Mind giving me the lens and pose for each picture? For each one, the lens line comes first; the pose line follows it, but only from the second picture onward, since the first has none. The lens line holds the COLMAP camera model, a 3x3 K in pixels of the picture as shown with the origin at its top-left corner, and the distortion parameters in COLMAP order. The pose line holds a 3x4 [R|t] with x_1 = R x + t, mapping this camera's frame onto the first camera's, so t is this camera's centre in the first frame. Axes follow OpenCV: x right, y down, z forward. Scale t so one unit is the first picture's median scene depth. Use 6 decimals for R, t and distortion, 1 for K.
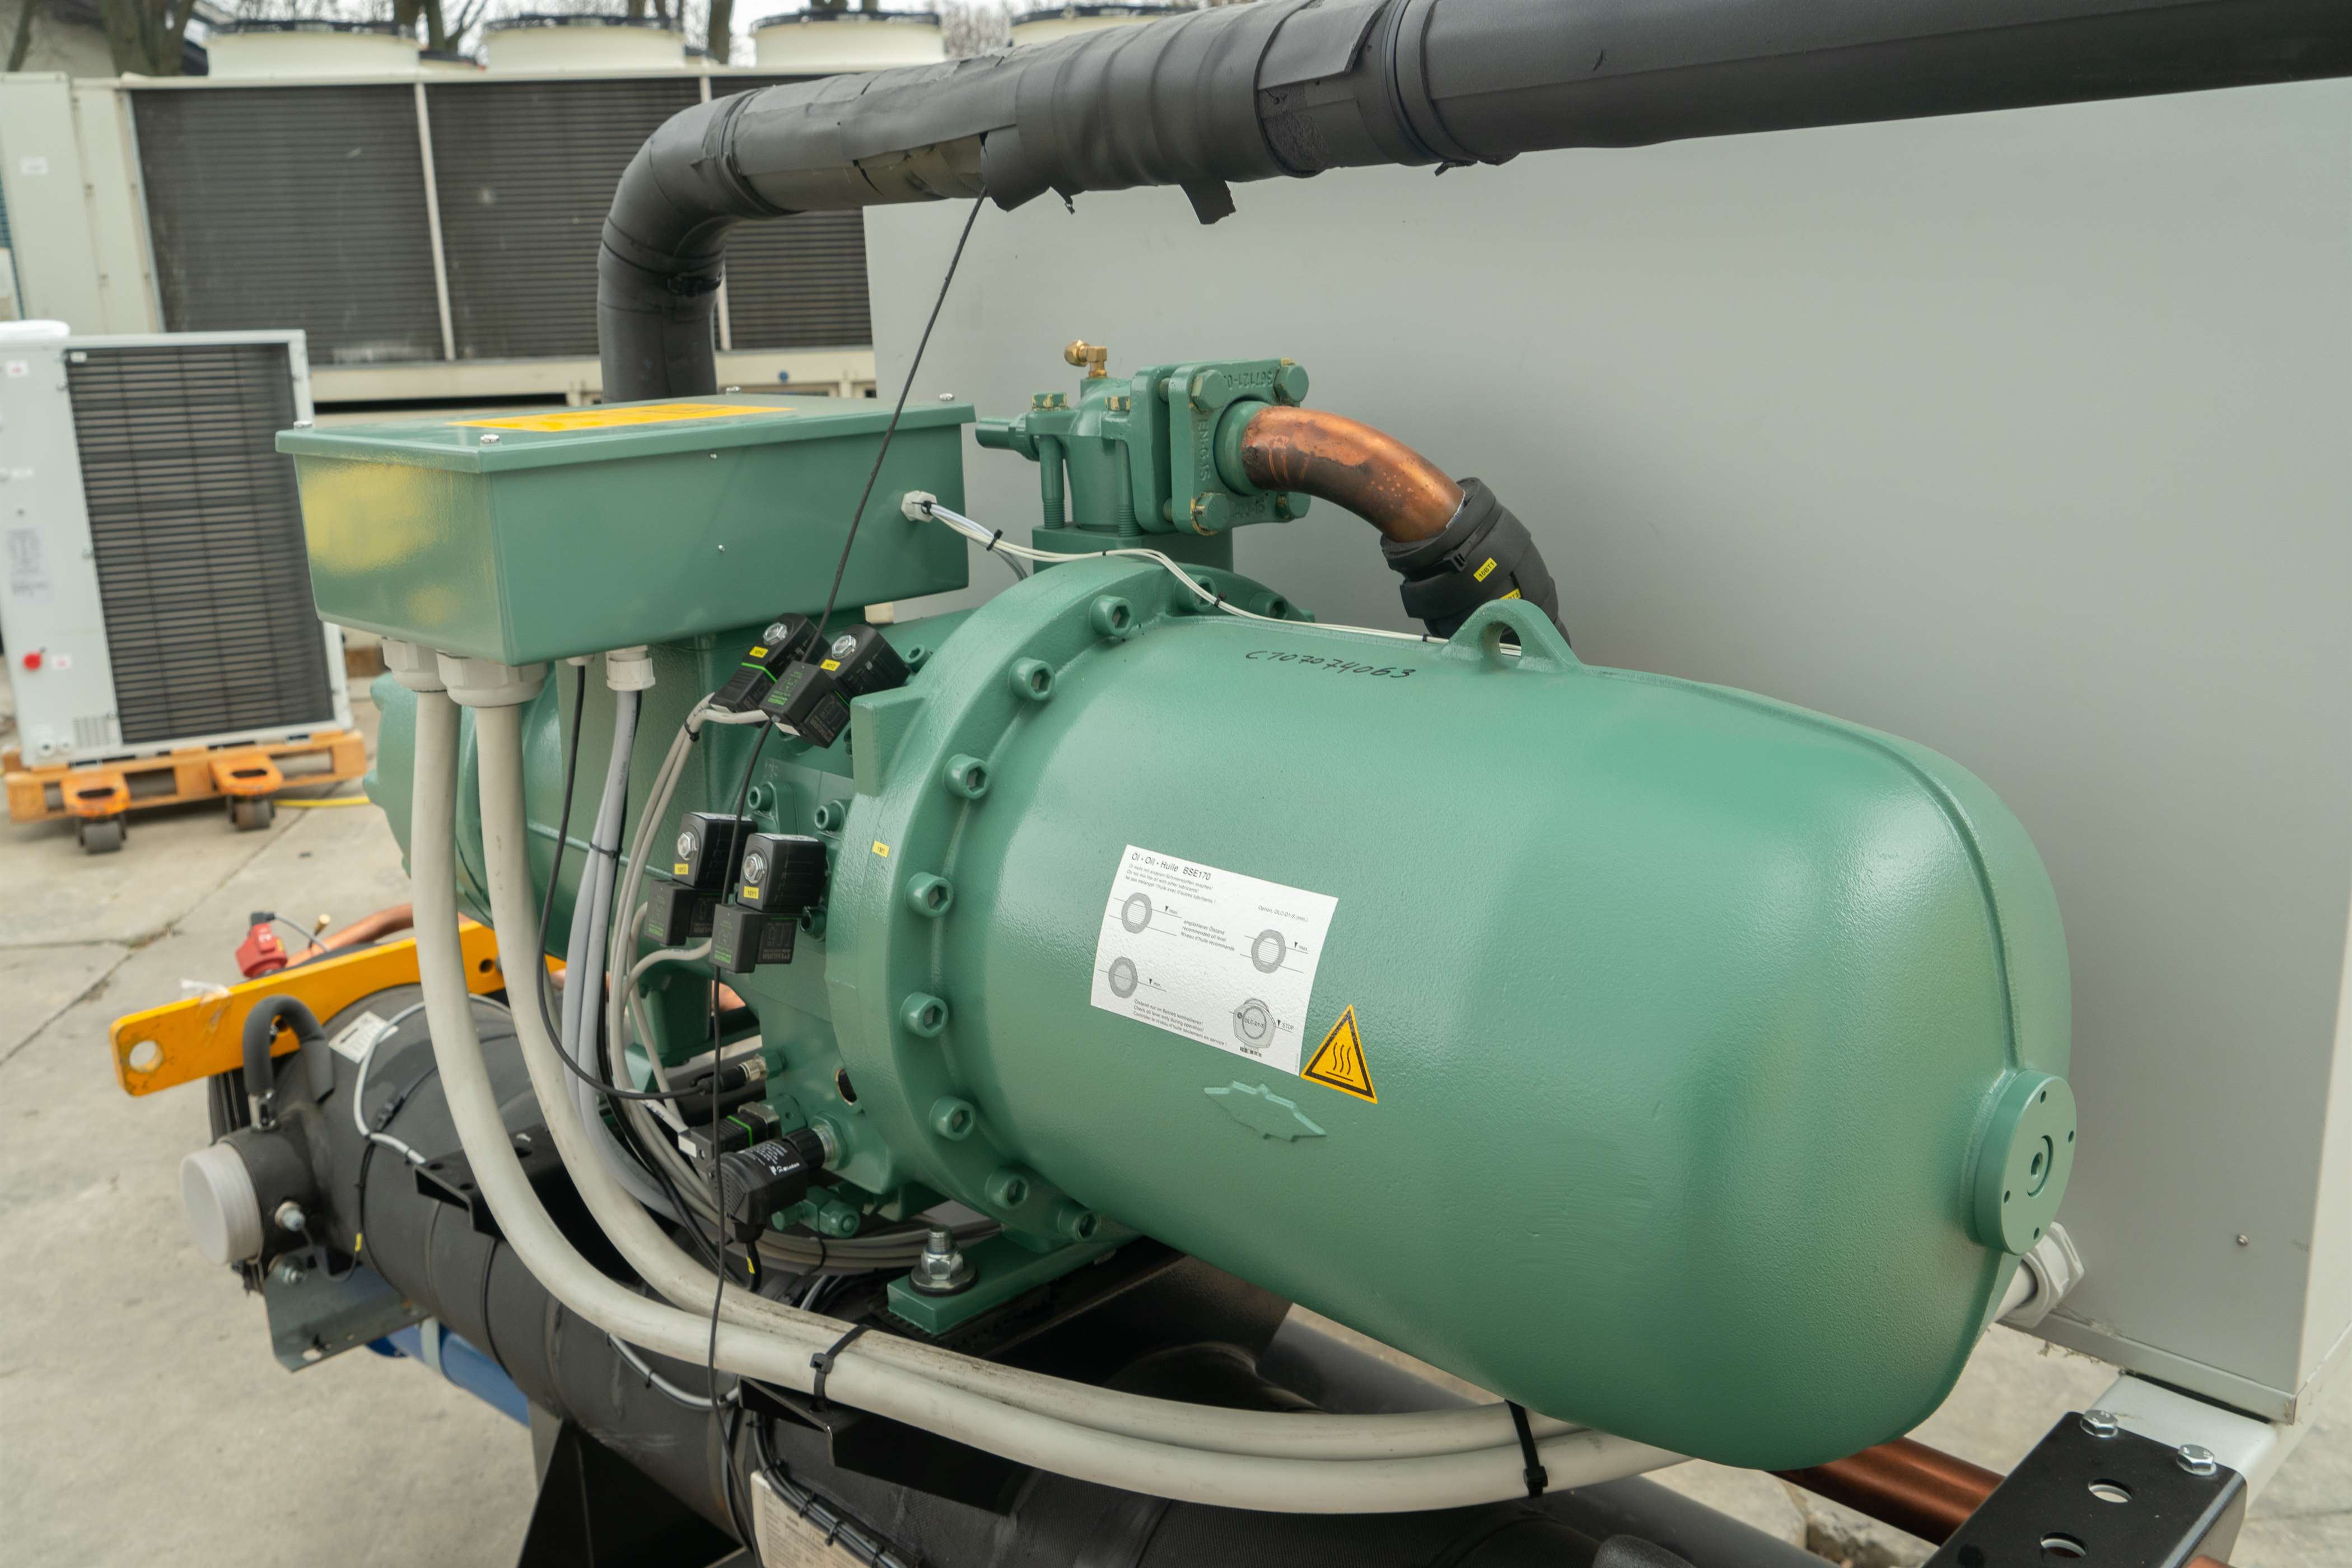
lens RADIAL K [[2051.5, 0, 1176.0], [0, 2051.5, 784.0], [0, 0, 1]] dist [0.015723, -0.003333]
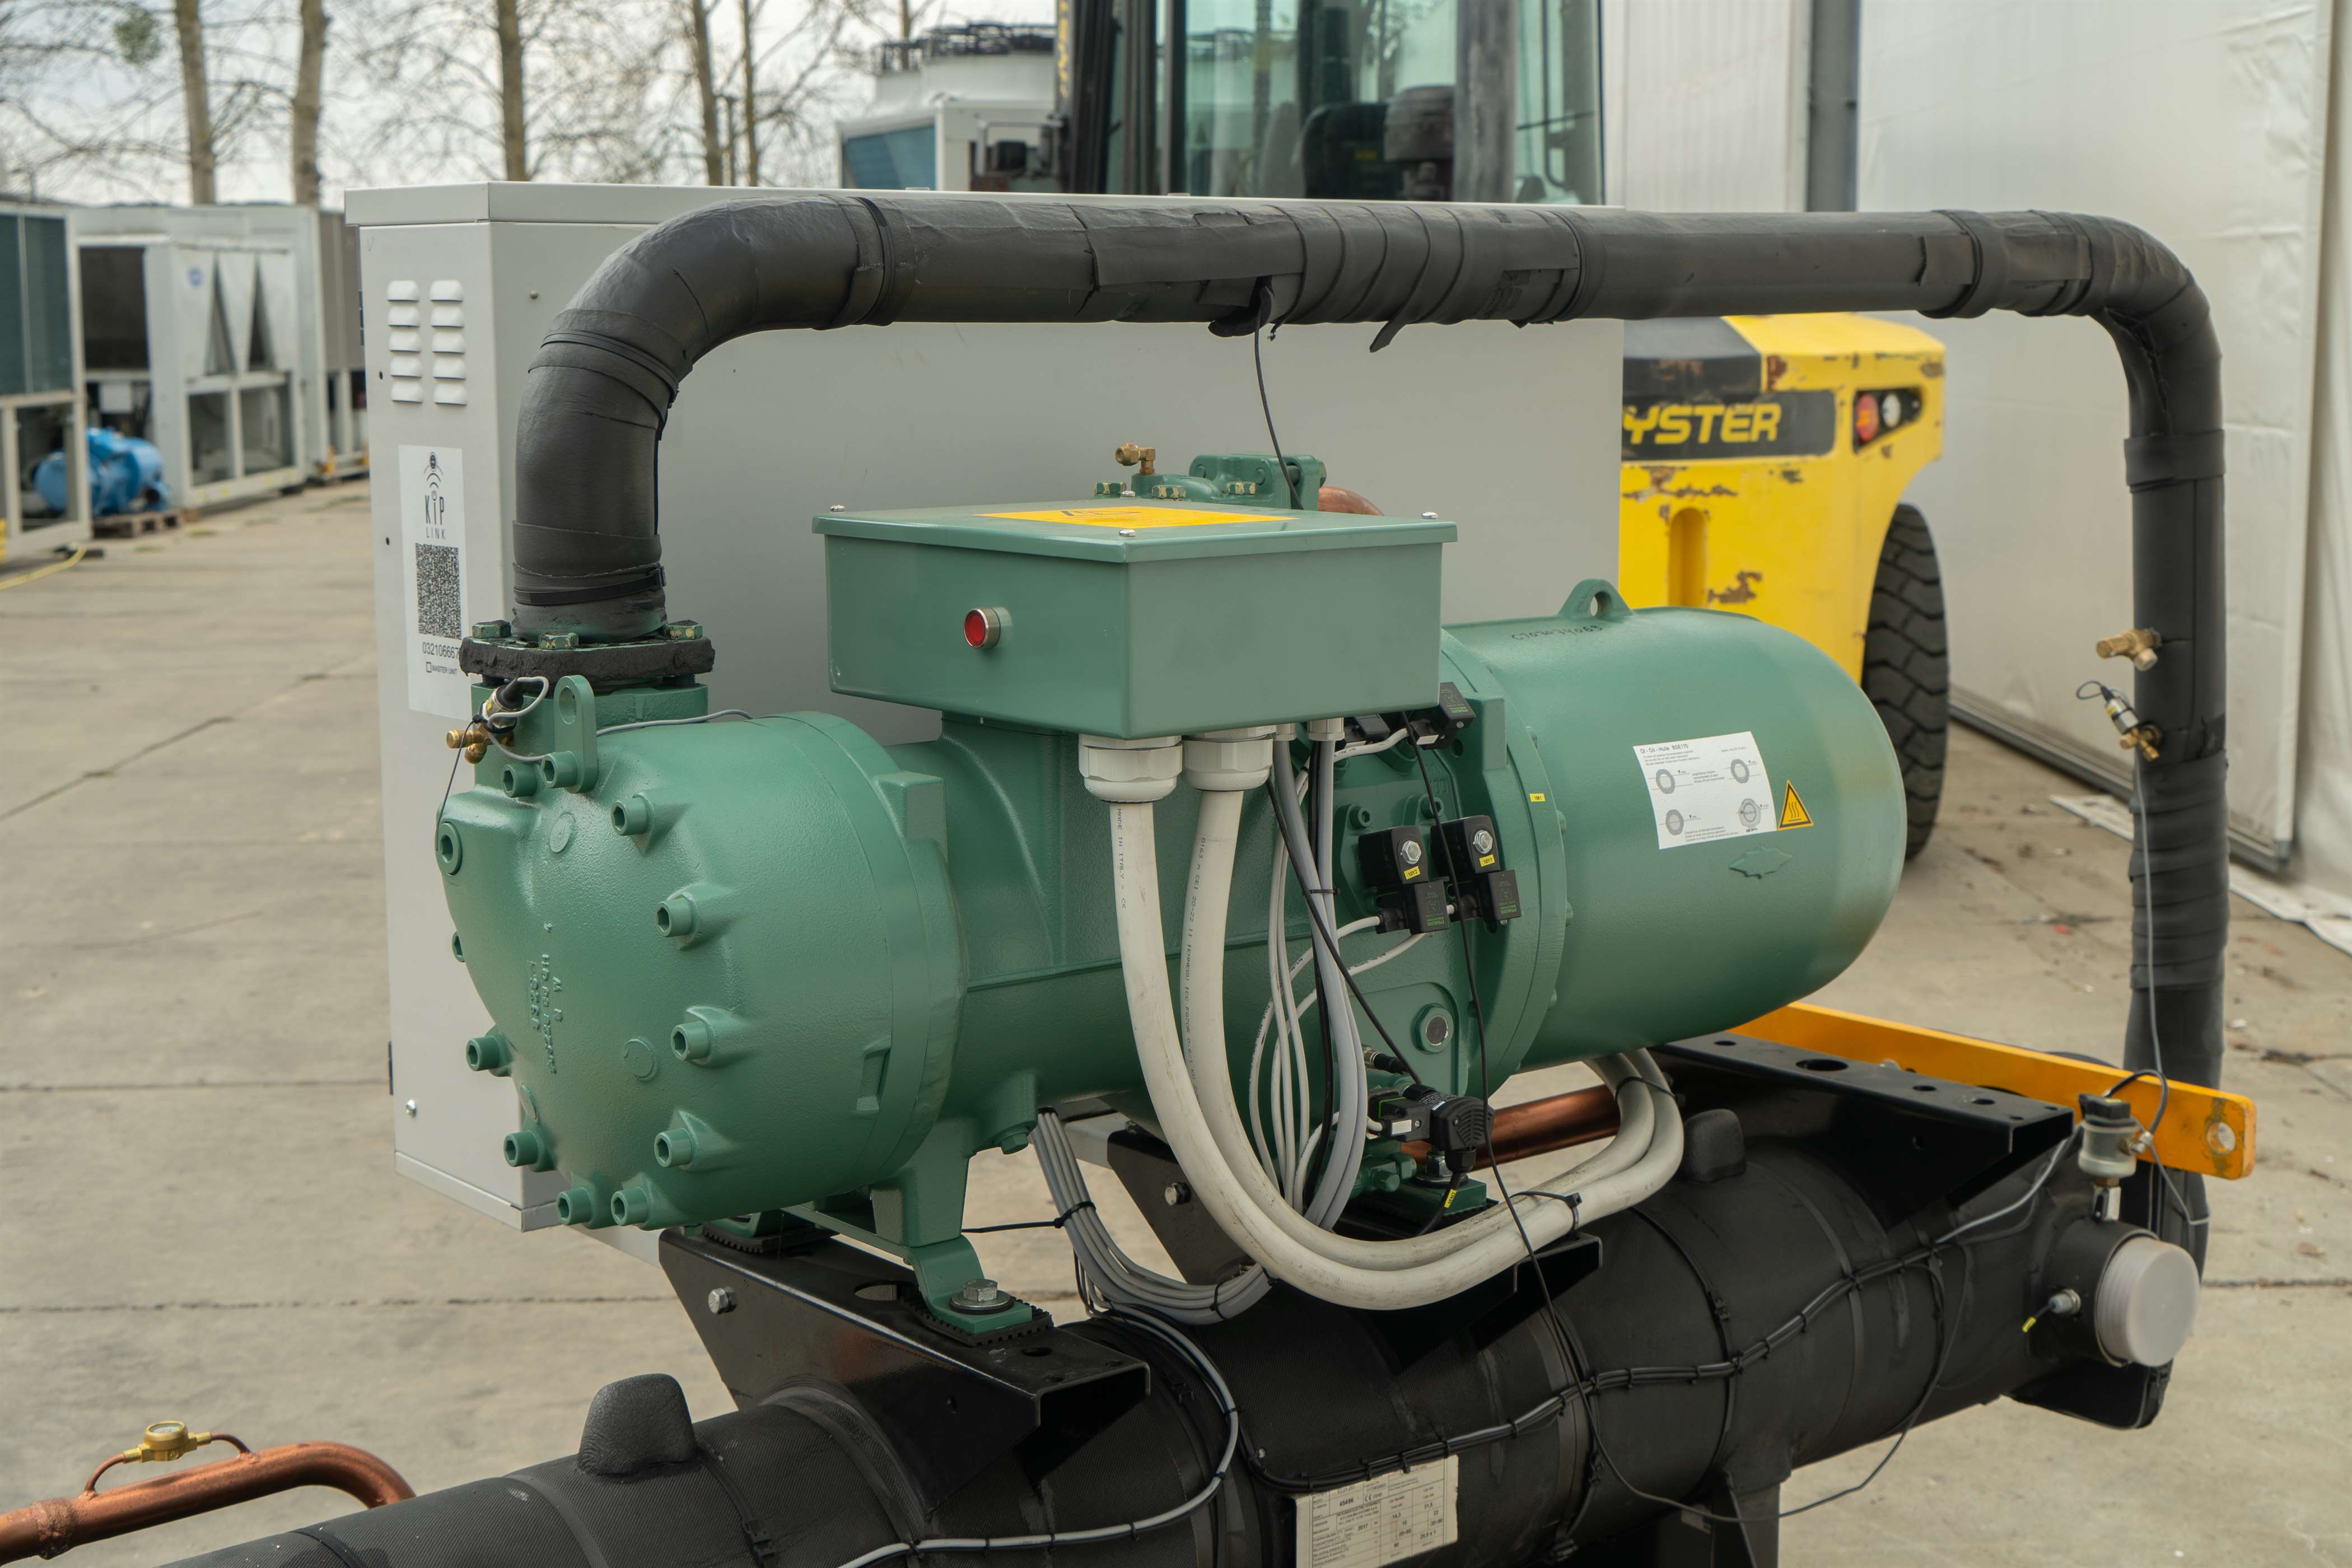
lens RADIAL K [[3236.0, 0, 1159.6], [0, 3236.0, 788.6], [0, 0, 1]] dist [0.053505, 0.035235]
pose [[0.104596, -0.122480, 0.986944, -1.972274], [0.252063, 0.963248, 0.092826, -0.204245], [-0.962042, 0.239063, 0.131625, 0.822750]]
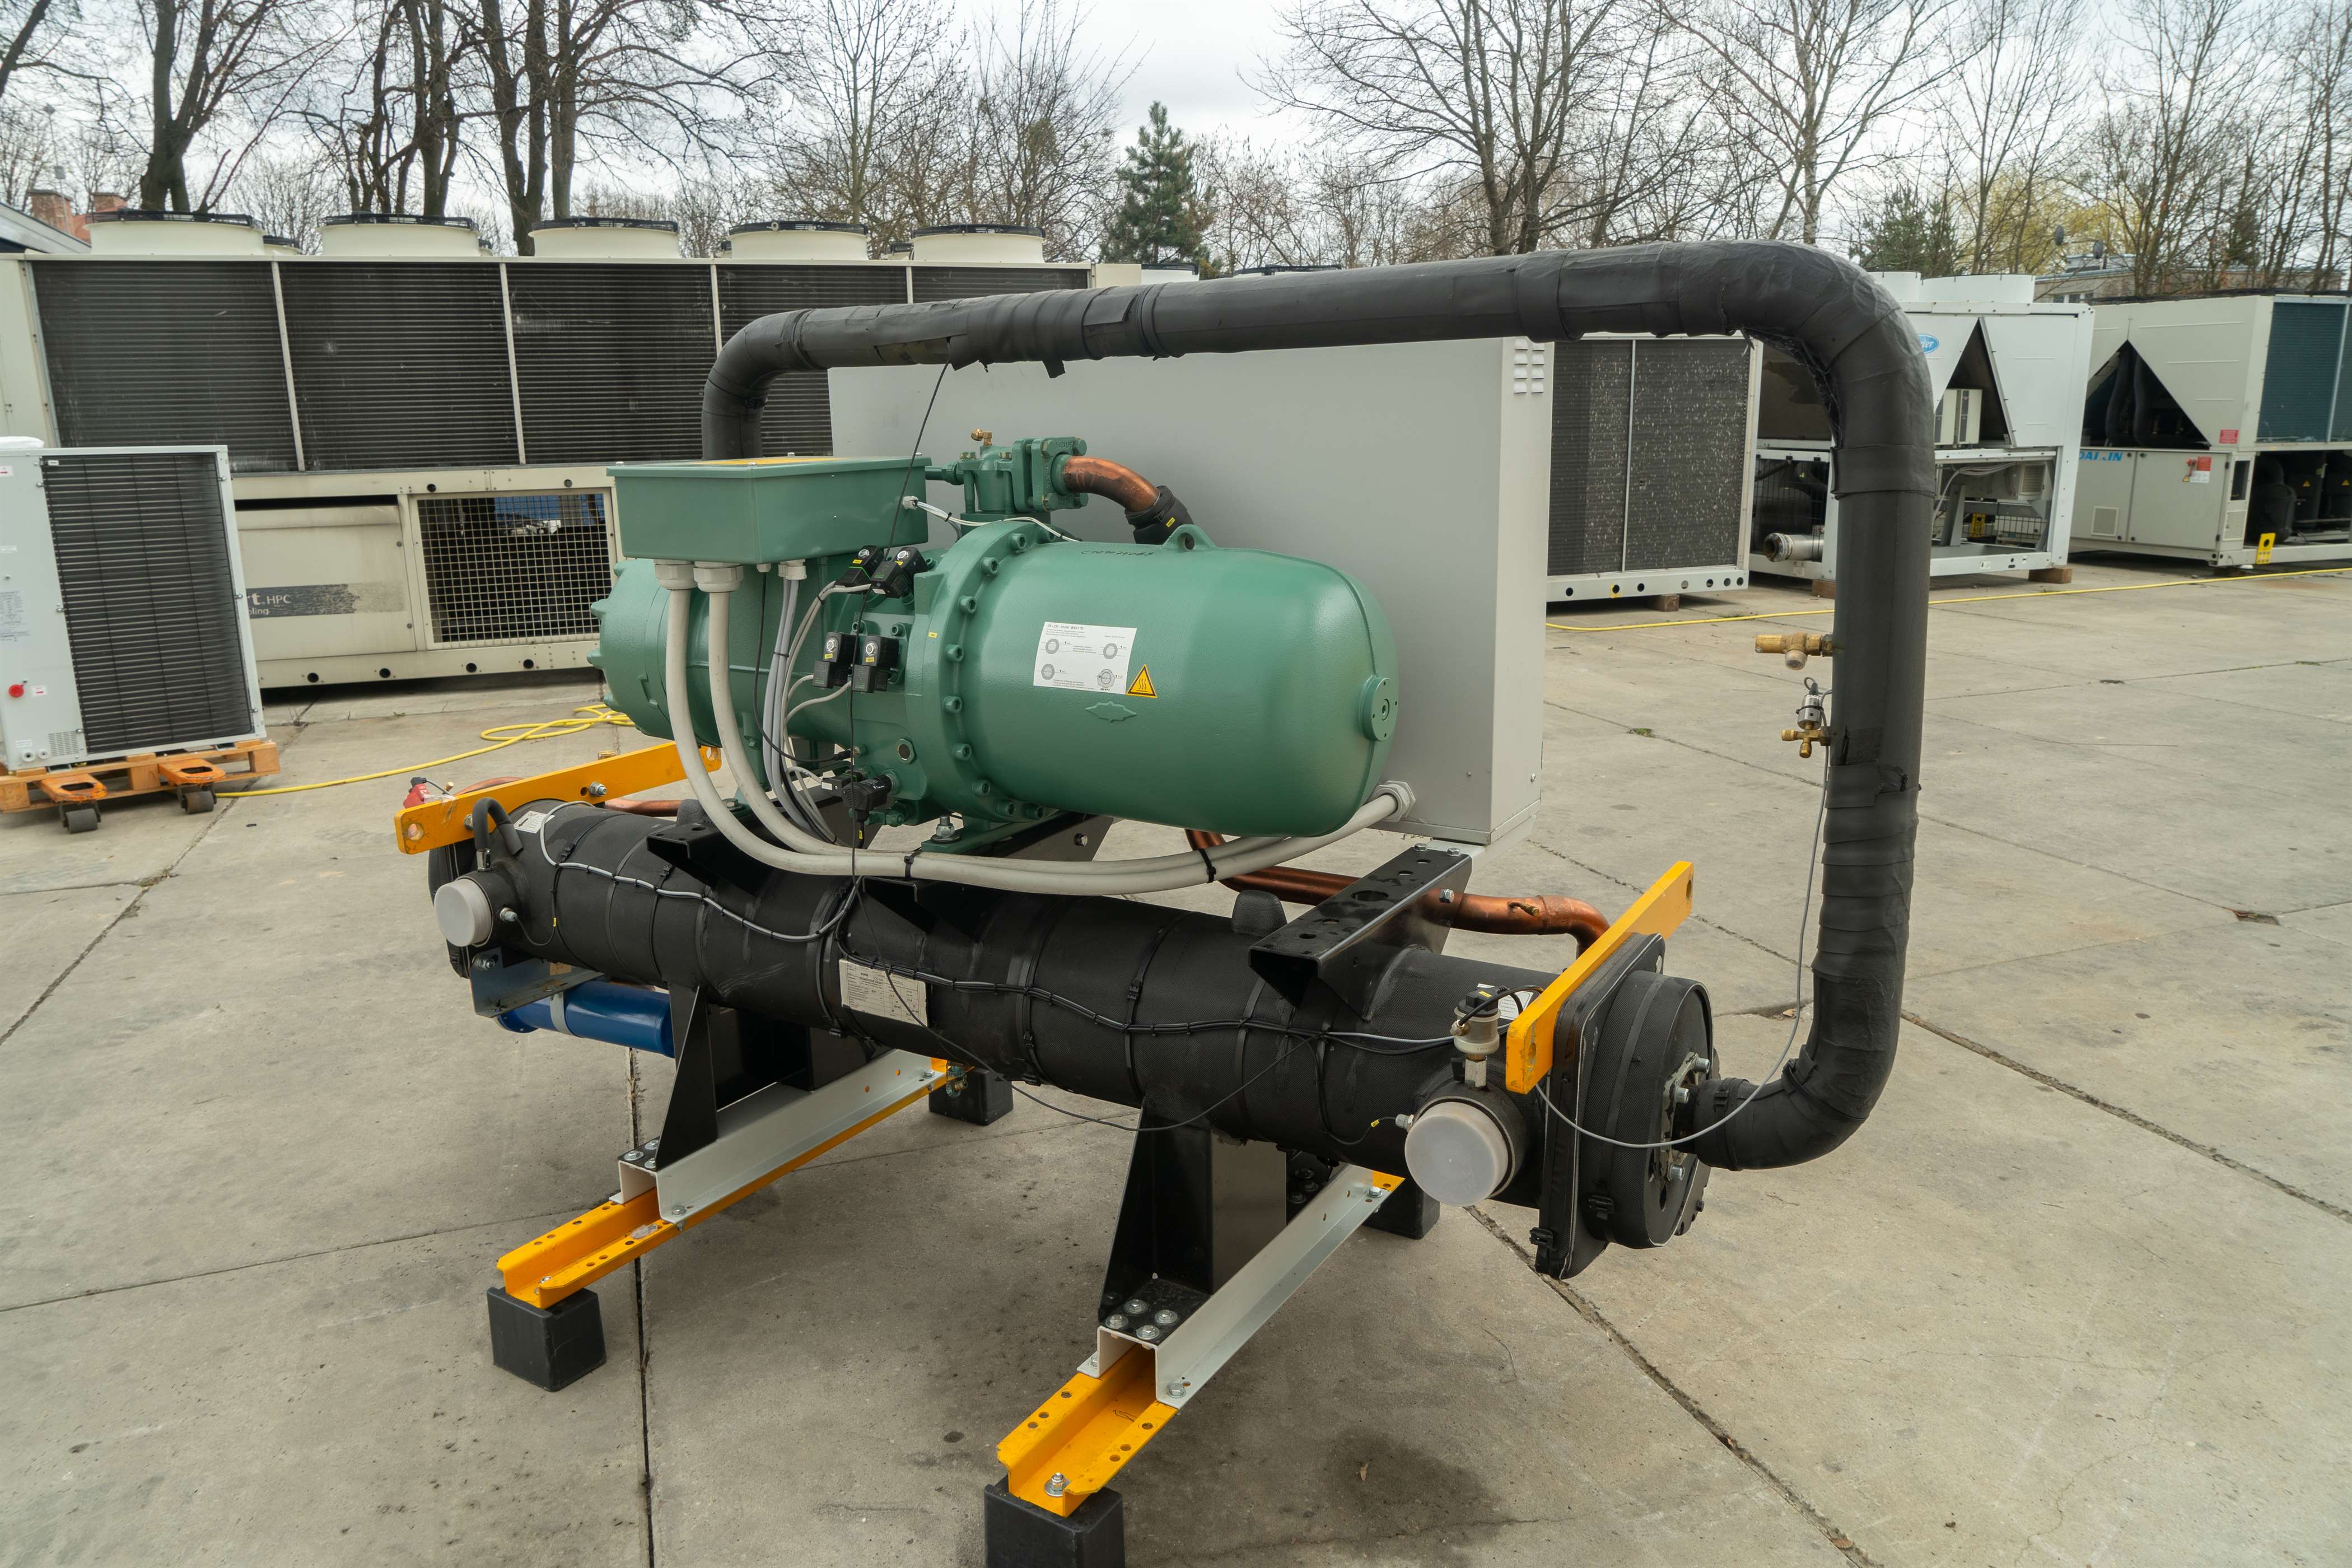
lens RADIAL K [[1596.3, 0, 1181.0], [0, 1596.3, 777.3], [0, 0, 1]] dist [0.016117, -0.023255]
pose [[0.974372, -0.037363, 0.221817, -0.242881], [0.042531, 0.998923, -0.018565, 0.211209], [-0.220884, 0.027523, 0.974912, -0.755818]]
